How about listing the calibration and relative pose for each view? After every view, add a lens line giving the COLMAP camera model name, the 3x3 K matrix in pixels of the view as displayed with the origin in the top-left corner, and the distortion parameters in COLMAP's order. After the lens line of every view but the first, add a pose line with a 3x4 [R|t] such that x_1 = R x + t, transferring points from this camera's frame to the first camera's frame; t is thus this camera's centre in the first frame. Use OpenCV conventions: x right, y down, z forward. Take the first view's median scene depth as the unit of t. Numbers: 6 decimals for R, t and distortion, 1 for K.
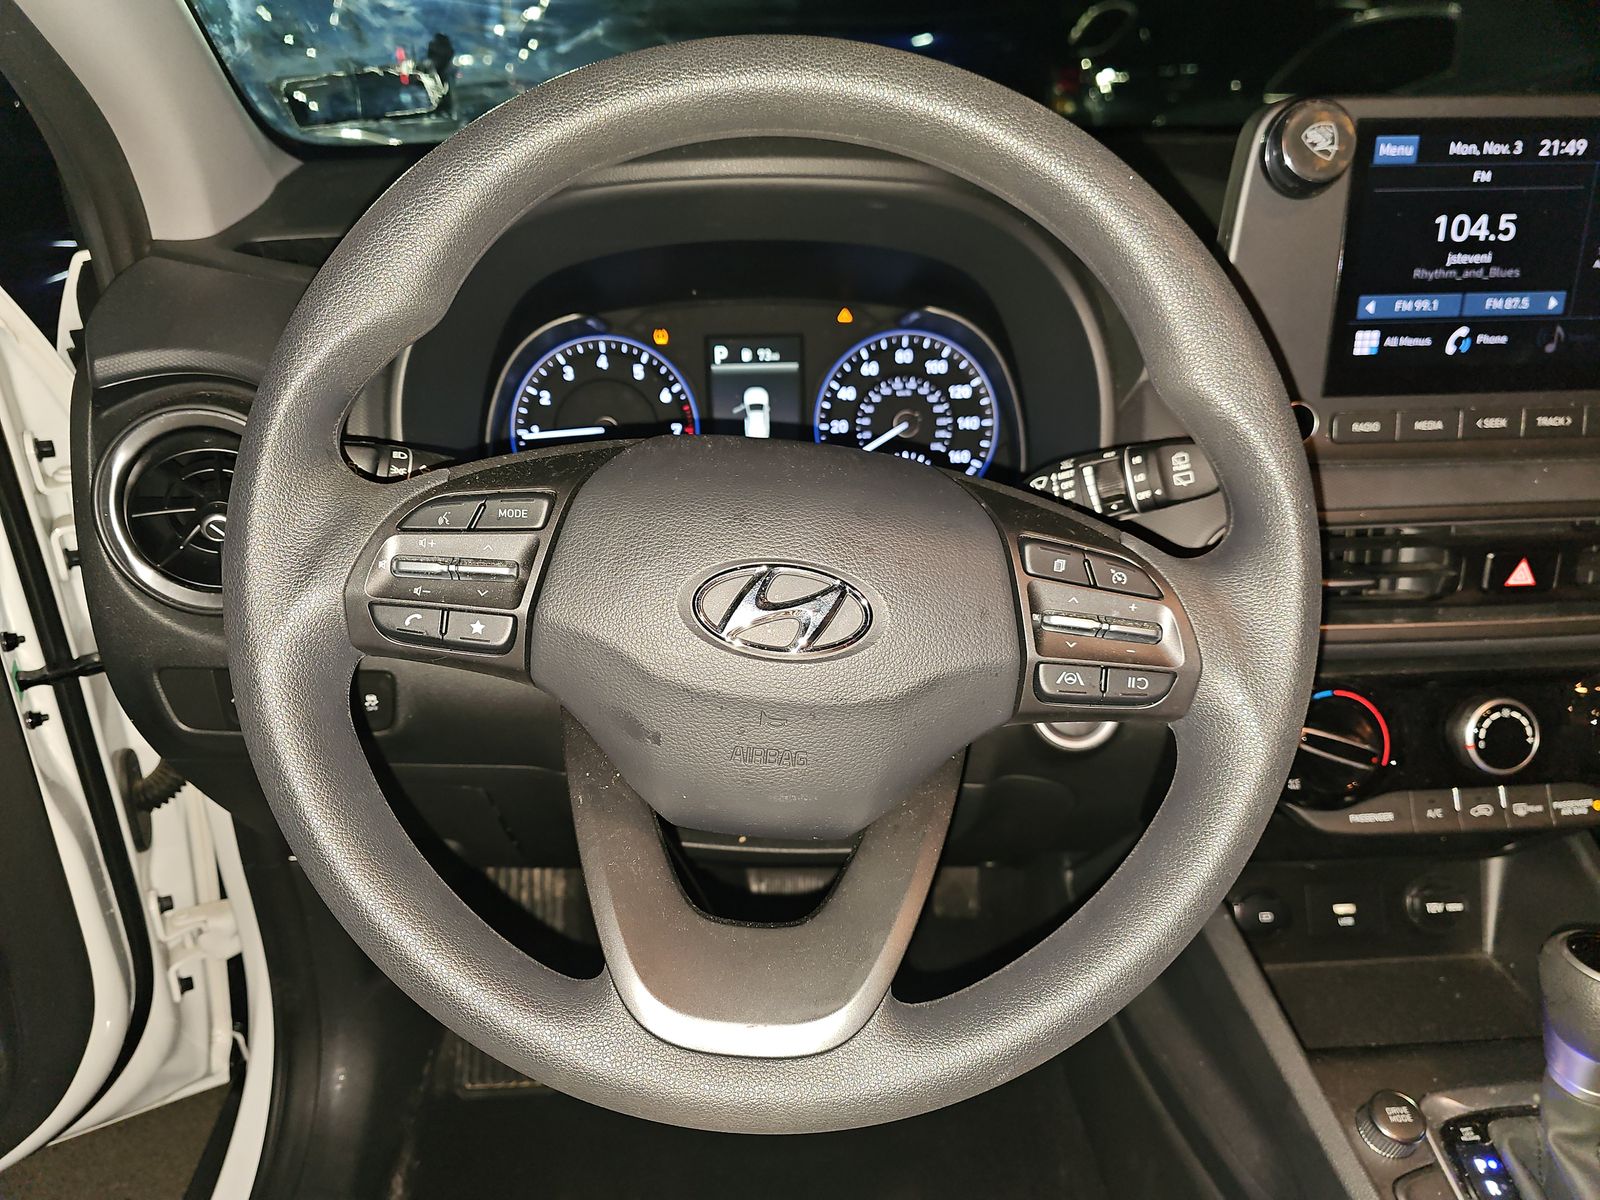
lens RADIAL K [[1074.6, 0, 783.8], [0, 1074.6, 614.9], [0, 0, 1]] dist [0.024011, -0.039043]
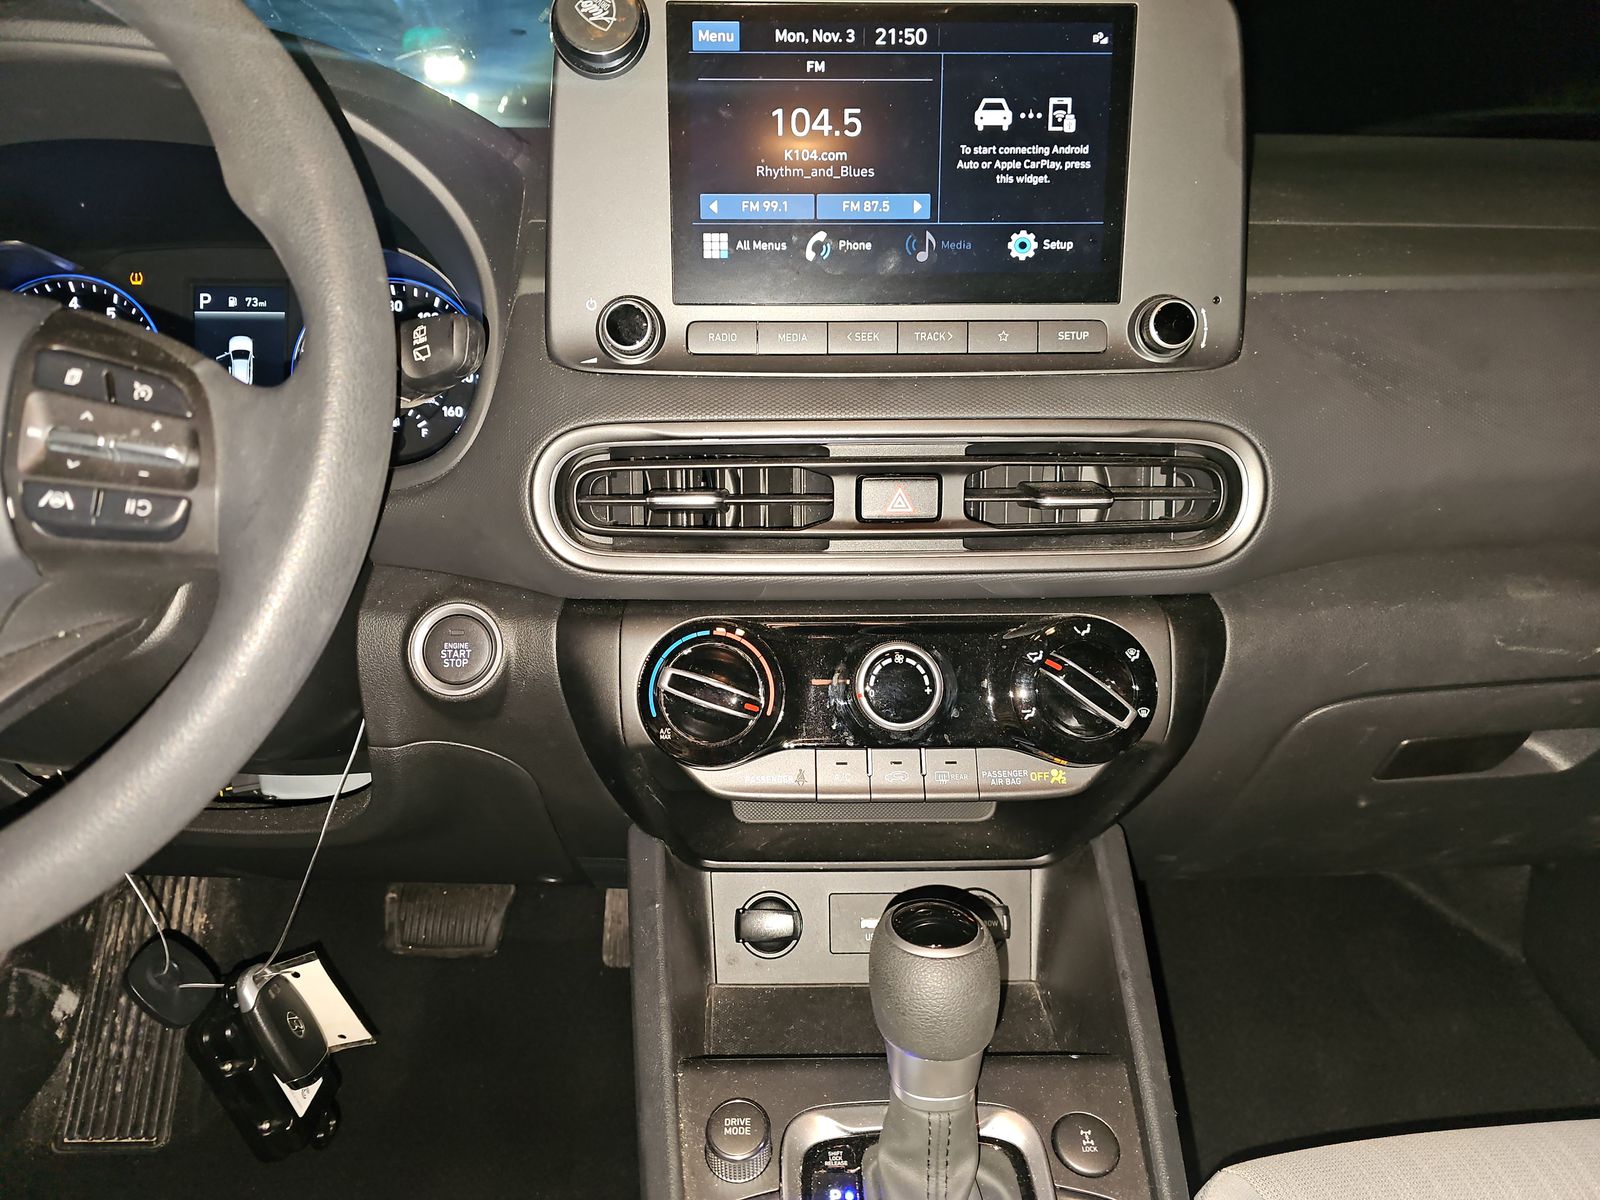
lens RADIAL K [[1074.6, 0, 801.5], [0, 1074.6, 605.2], [0, 0, 1]] dist [0.024011, -0.039043]
pose [[0.999530, 0.025973, -0.016259, 0.511561], [-0.027765, 0.992142, -0.121994, 0.133248], [0.012962, 0.122388, 0.992398, 0.095608]]
